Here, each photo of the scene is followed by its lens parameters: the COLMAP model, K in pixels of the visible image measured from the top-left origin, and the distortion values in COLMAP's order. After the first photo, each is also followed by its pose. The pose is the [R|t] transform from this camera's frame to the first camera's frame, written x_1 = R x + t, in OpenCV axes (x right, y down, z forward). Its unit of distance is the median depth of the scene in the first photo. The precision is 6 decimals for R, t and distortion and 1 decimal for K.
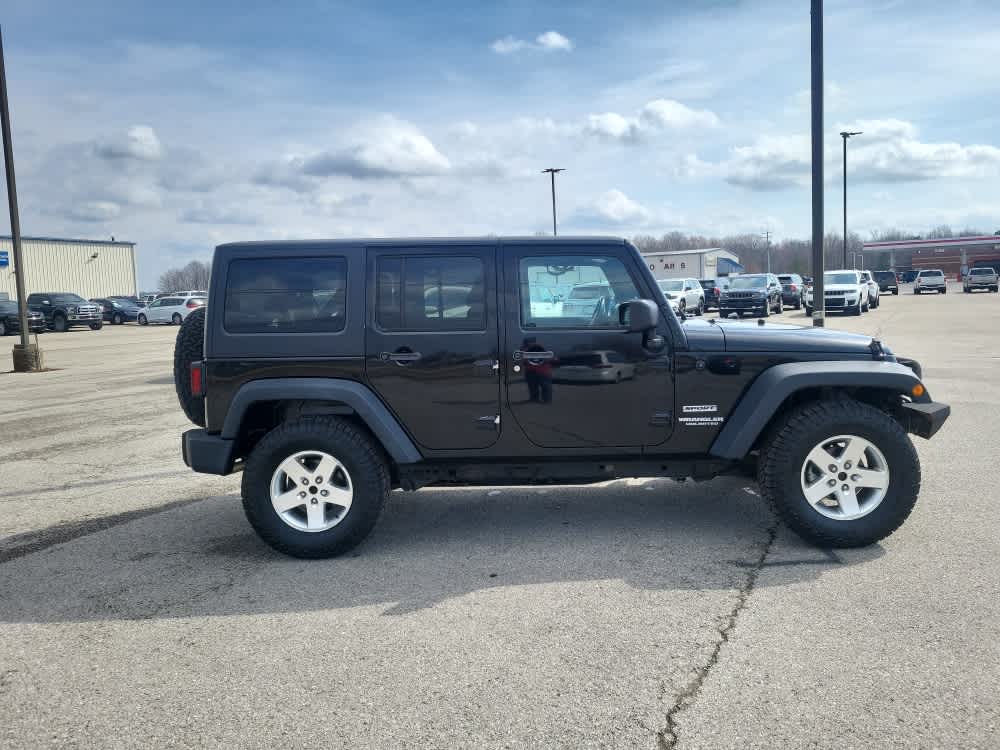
lens RADIAL K [[759.2, 0, 508.7], [0, 759.2, 374.8], [0, 0, 1]] dist [0.082250, -0.090849]
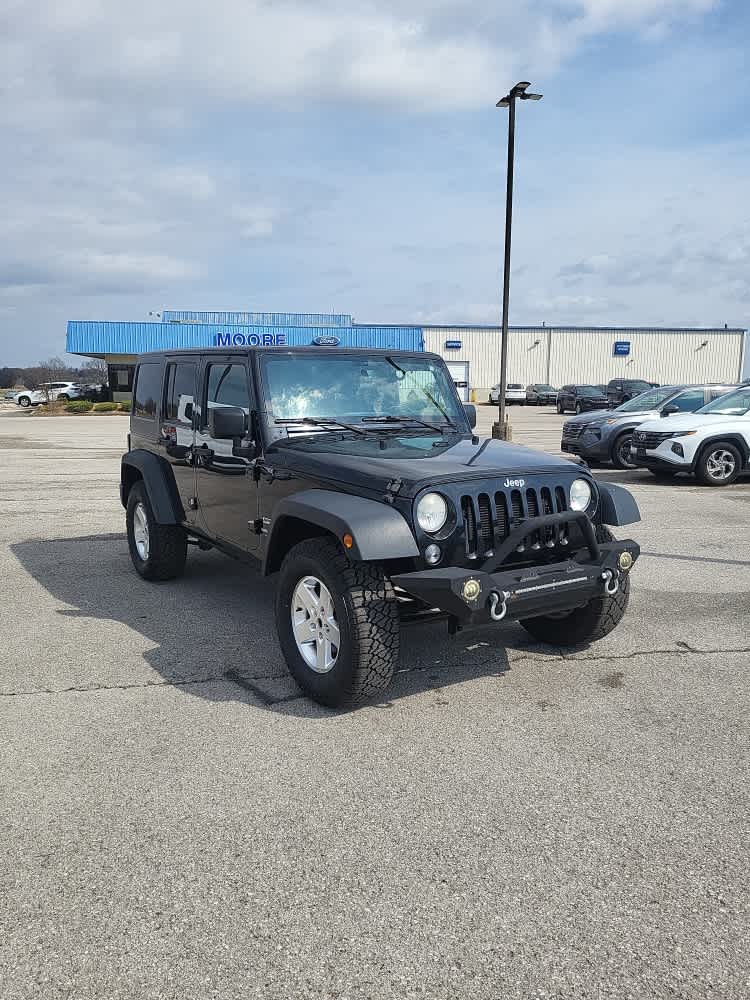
lens RADIAL K [[759.2, 0, 368.2], [0, 759.2, 552.1], [0, 0, 1]] dist [0.082250, -0.090849]
pose [[0.577867, 0.203626, -0.790320, 1.119881], [-0.112952, 0.979009, 0.169653, -0.101857], [0.808277, -0.008769, 0.588737, 0.519511]]
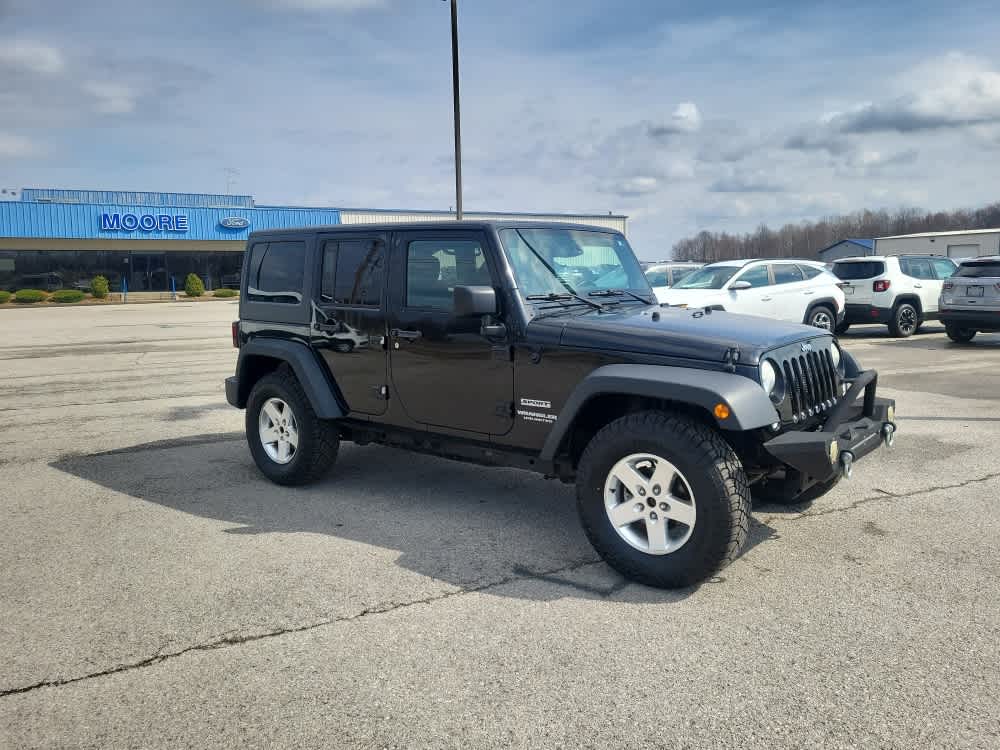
lens RADIAL K [[759.2, 0, 508.7], [0, 759.2, 374.8], [0, 0, 1]] dist [0.082250, -0.090849]
pose [[0.801508, 0.102194, -0.589187, 0.773718], [-0.078368, 0.994742, 0.065929, -0.050173], [0.592827, -0.006669, 0.805302, 0.222714]]
